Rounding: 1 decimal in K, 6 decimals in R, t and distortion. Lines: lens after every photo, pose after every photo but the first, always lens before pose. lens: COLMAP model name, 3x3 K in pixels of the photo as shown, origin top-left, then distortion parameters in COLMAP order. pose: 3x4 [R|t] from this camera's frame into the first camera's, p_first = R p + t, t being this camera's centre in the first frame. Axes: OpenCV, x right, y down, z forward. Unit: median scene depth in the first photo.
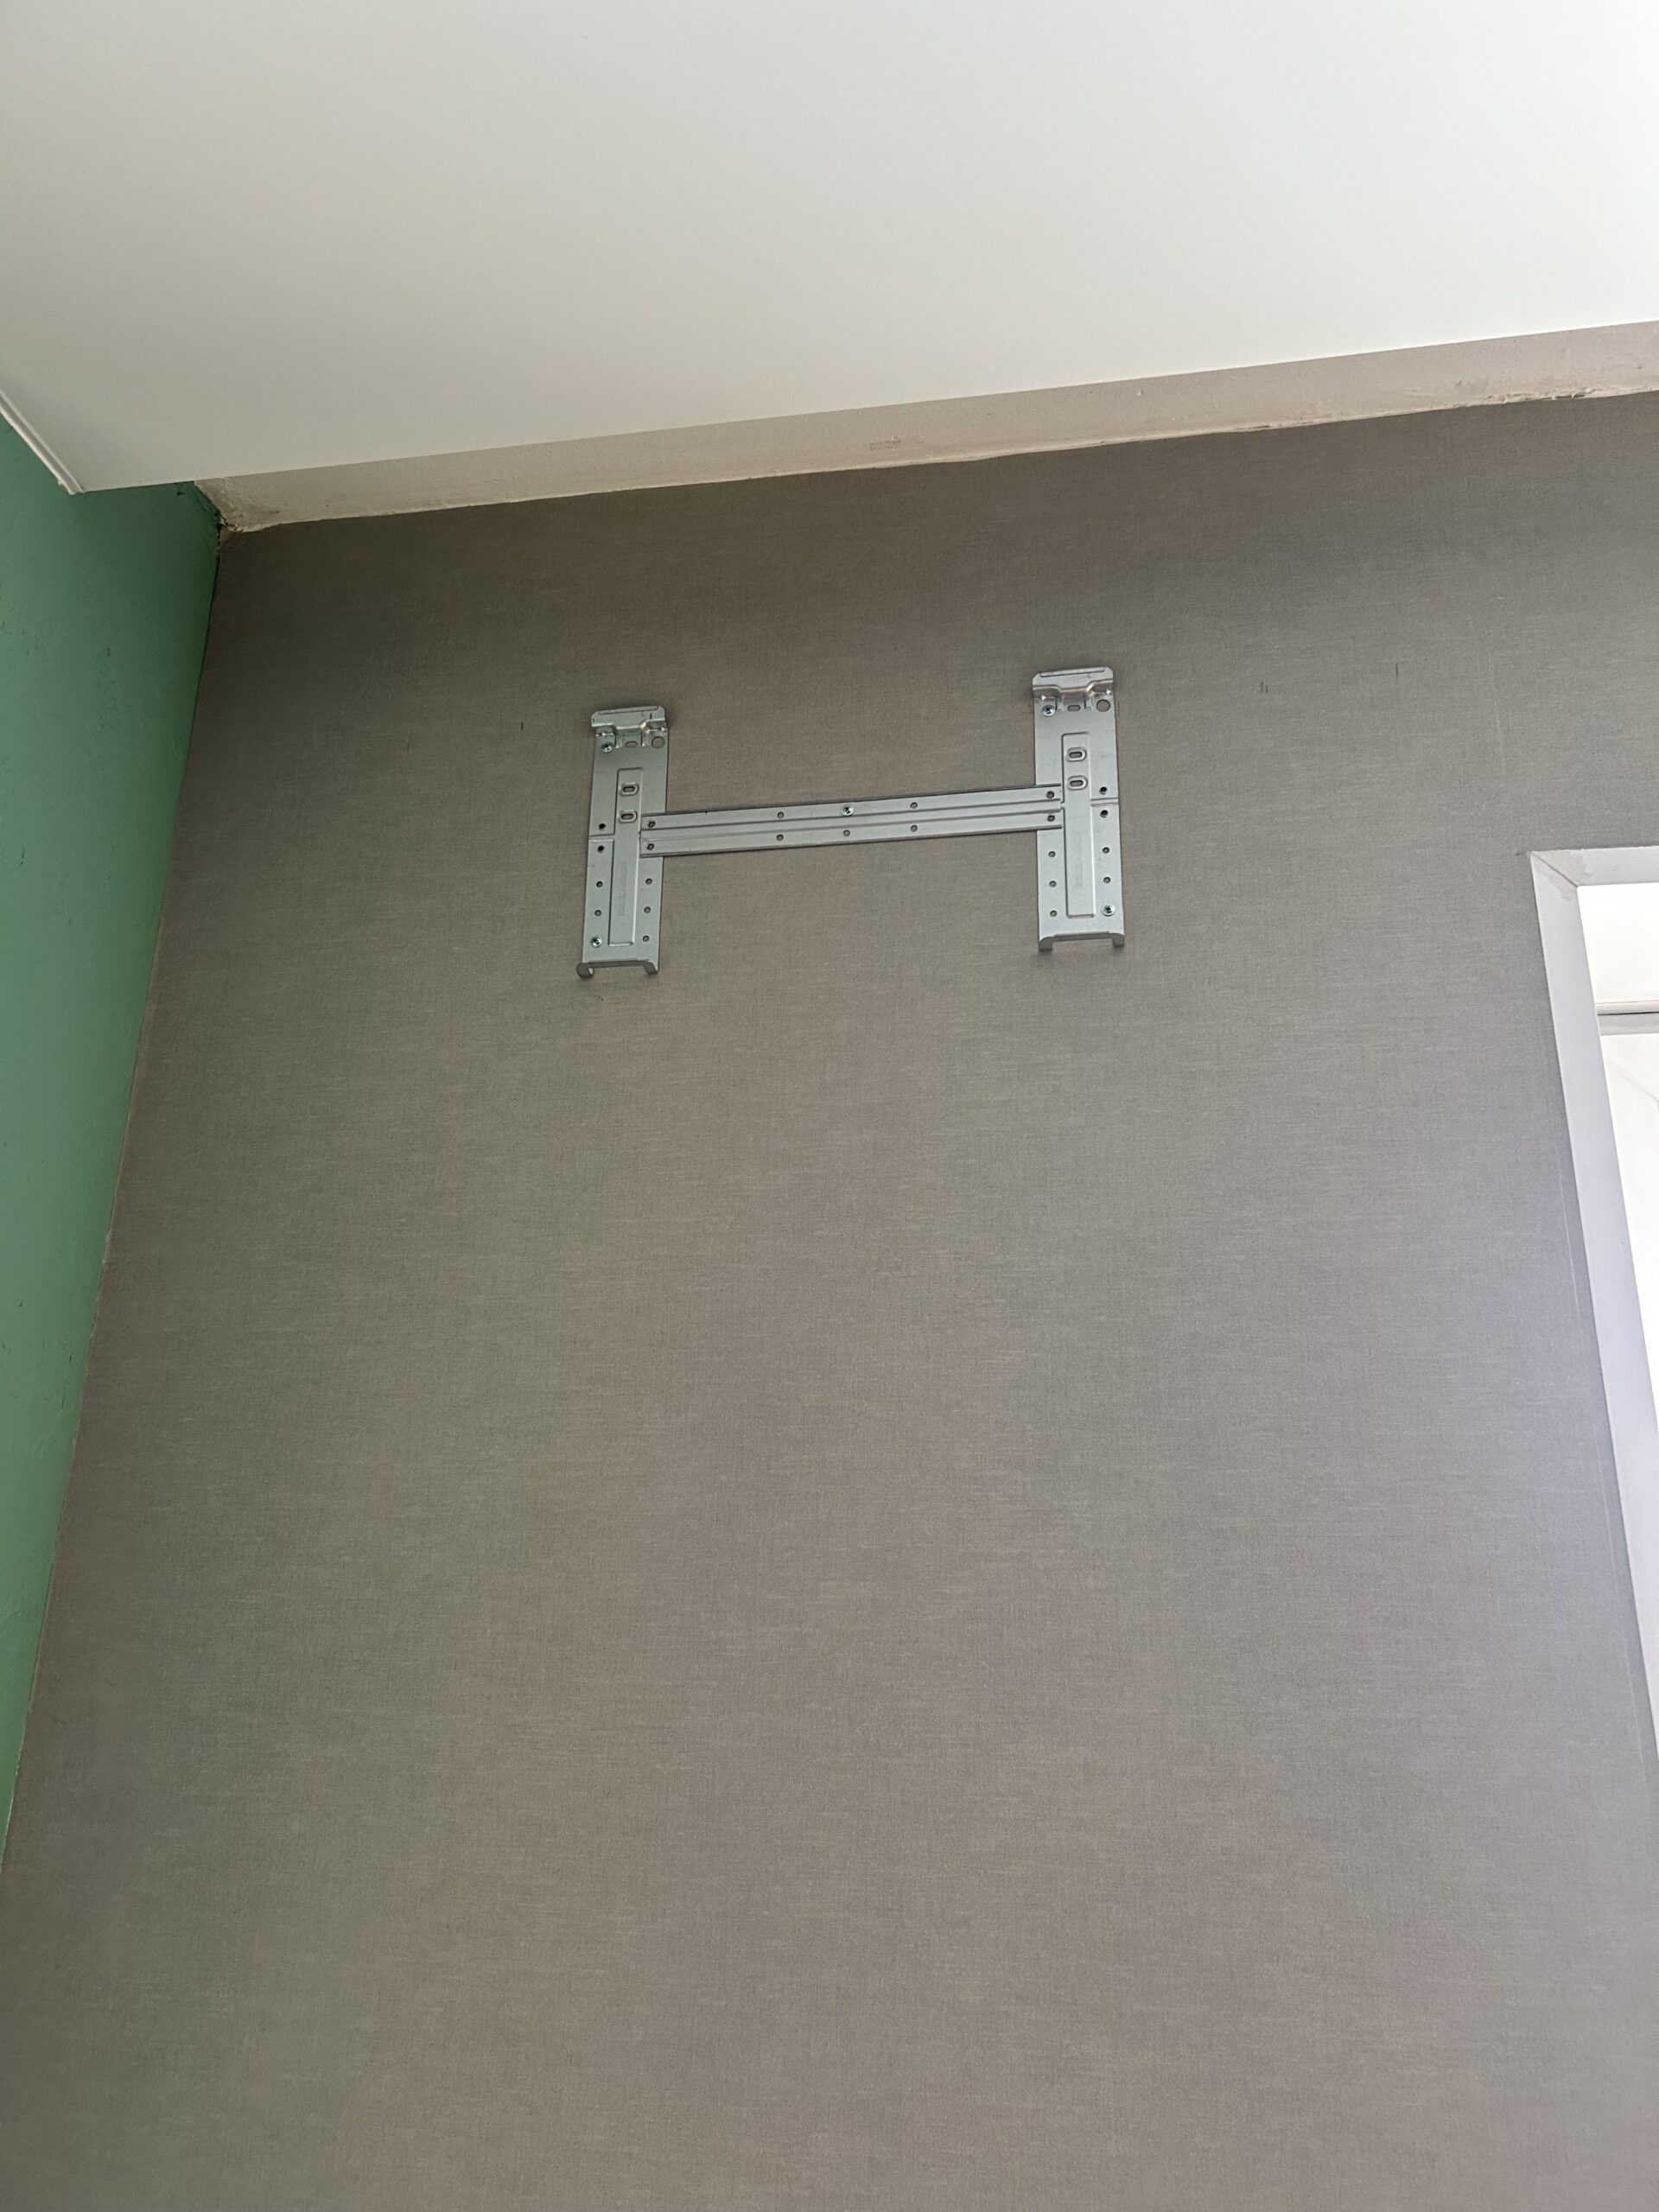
lens RADIAL K [[1634.0, 0, 834.0], [0, 1634.0, 1112.8], [0, 0, 1]] dist [0.002709, -0.009718]
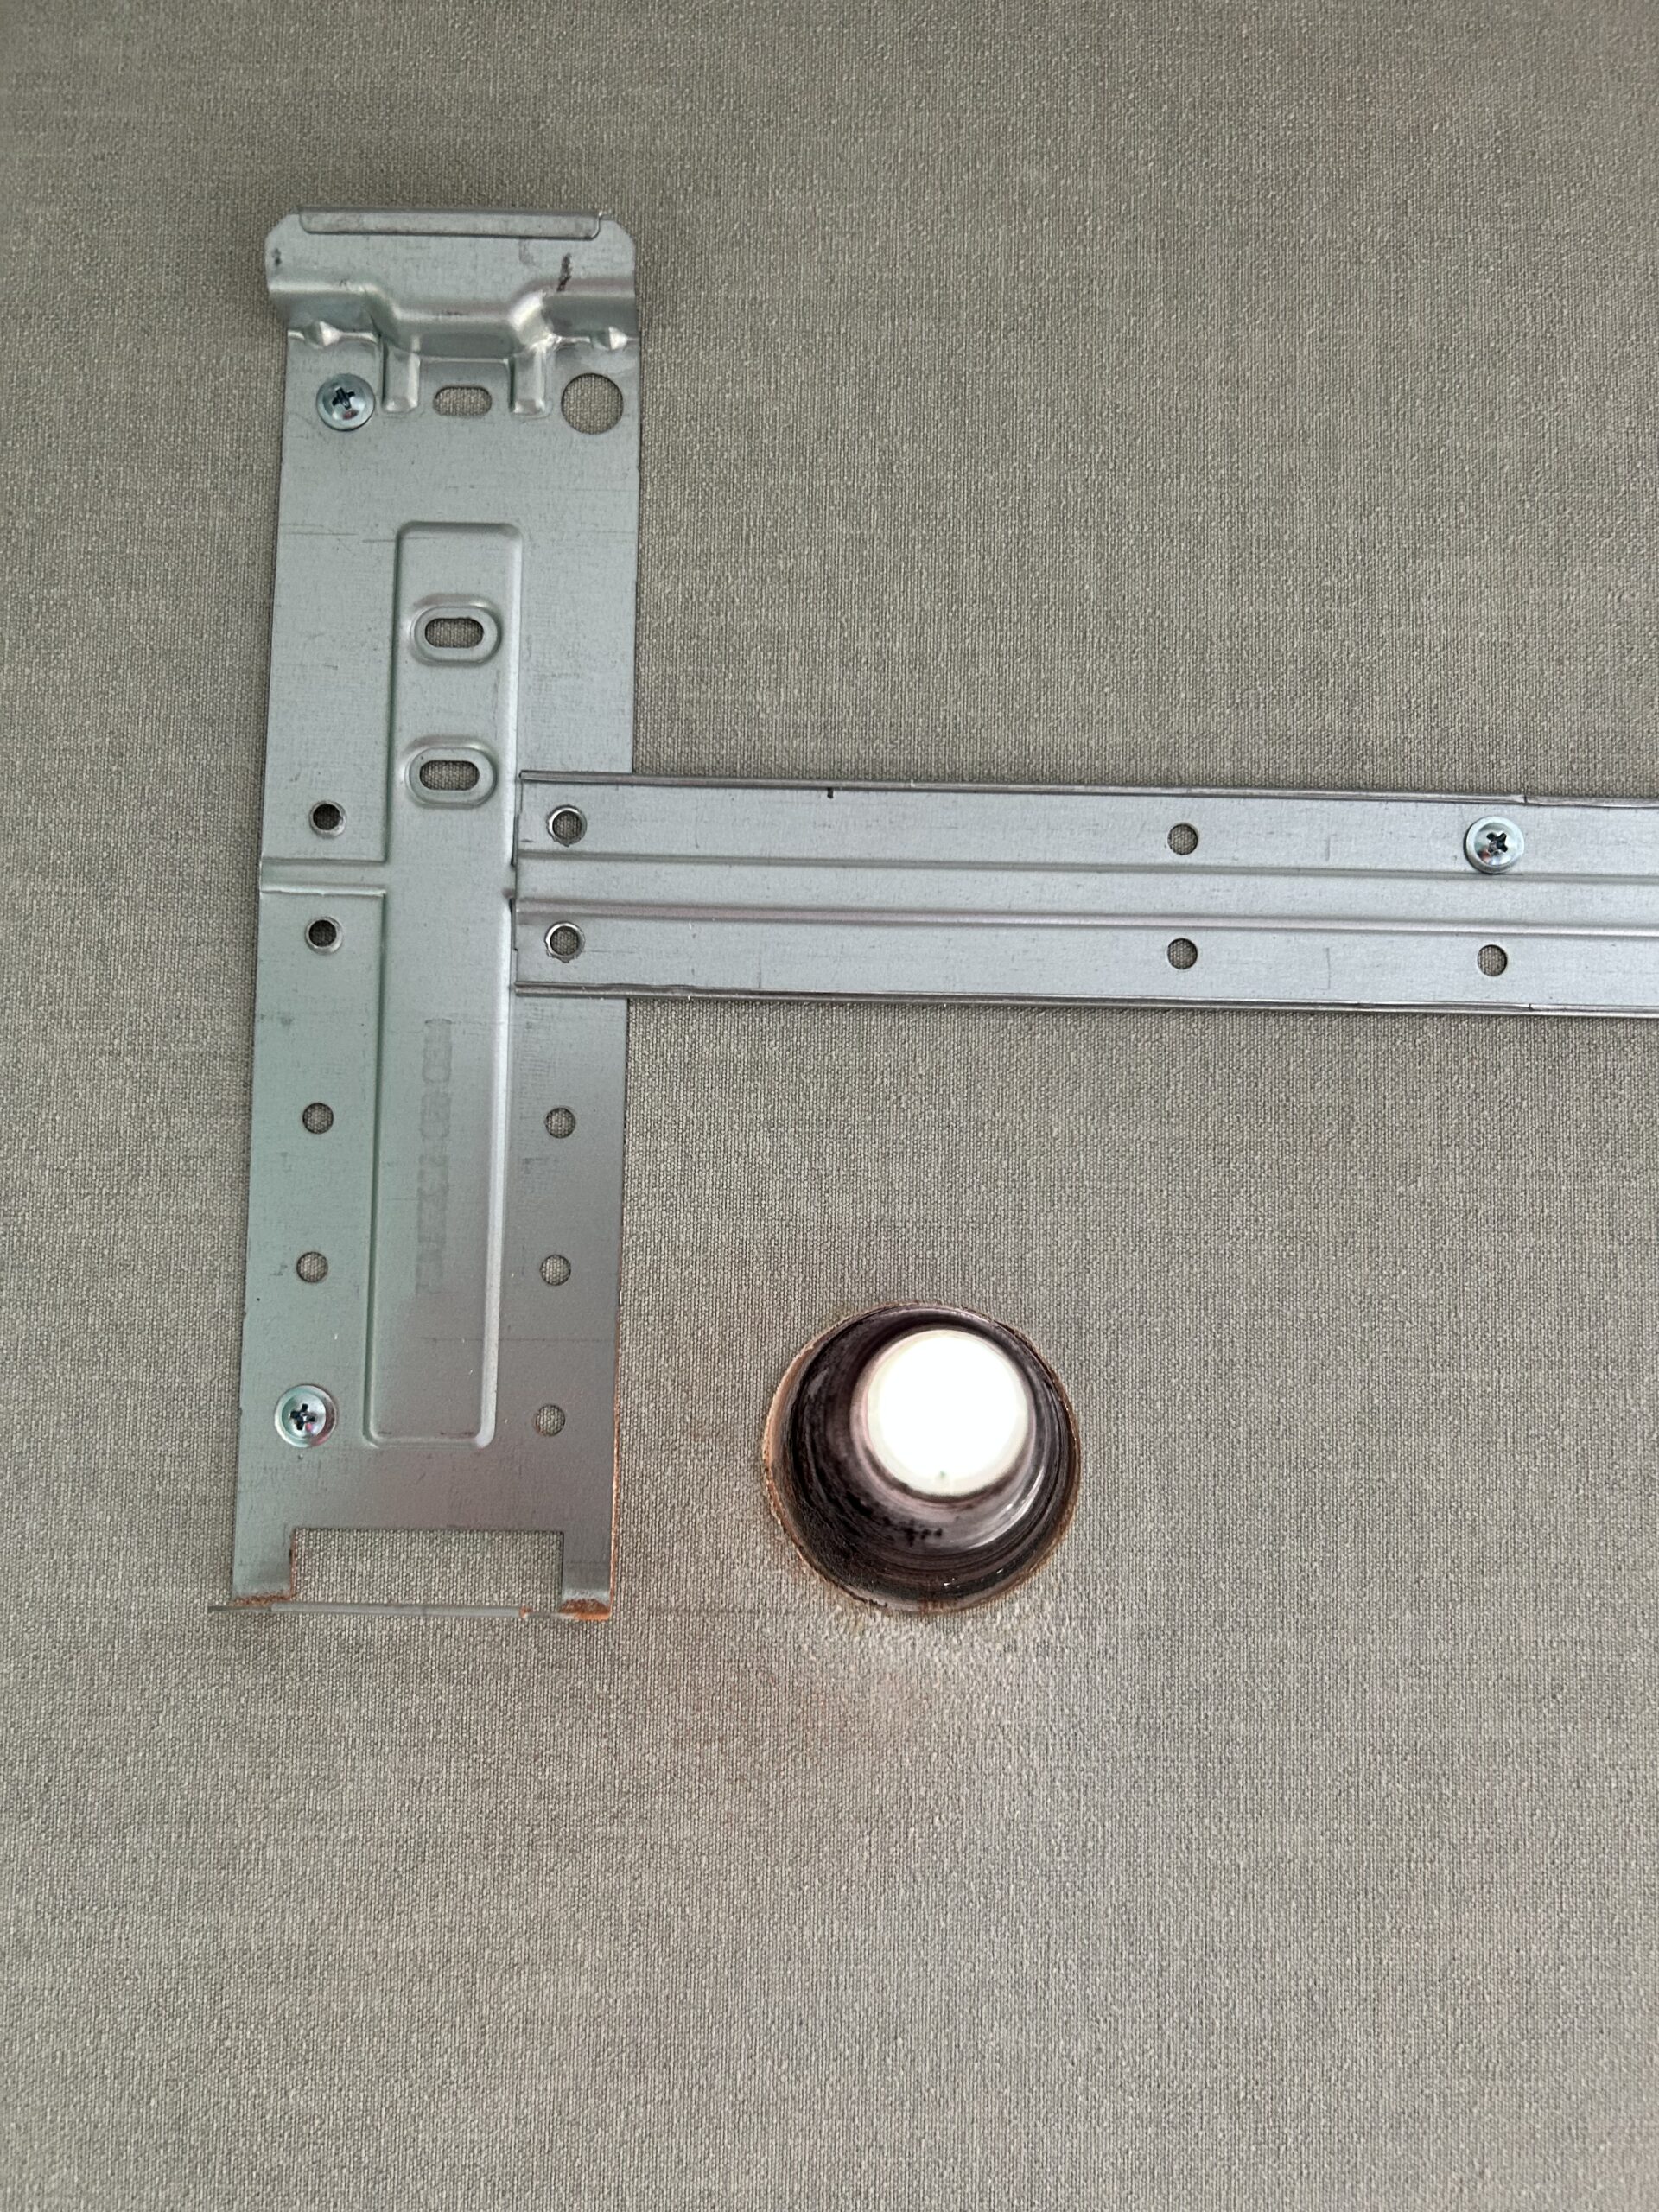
lens RADIAL K [[1634.0, 0, 840.9], [0, 1634.0, 1101.1], [0, 0, 1]] dist [0.002709, -0.009718]
pose [[0.984743, 0.022206, 0.172591, -0.113052], [-0.063882, 0.968706, 0.239850, -0.195547], [-0.161863, -0.247216, 0.955345, 0.785010]]
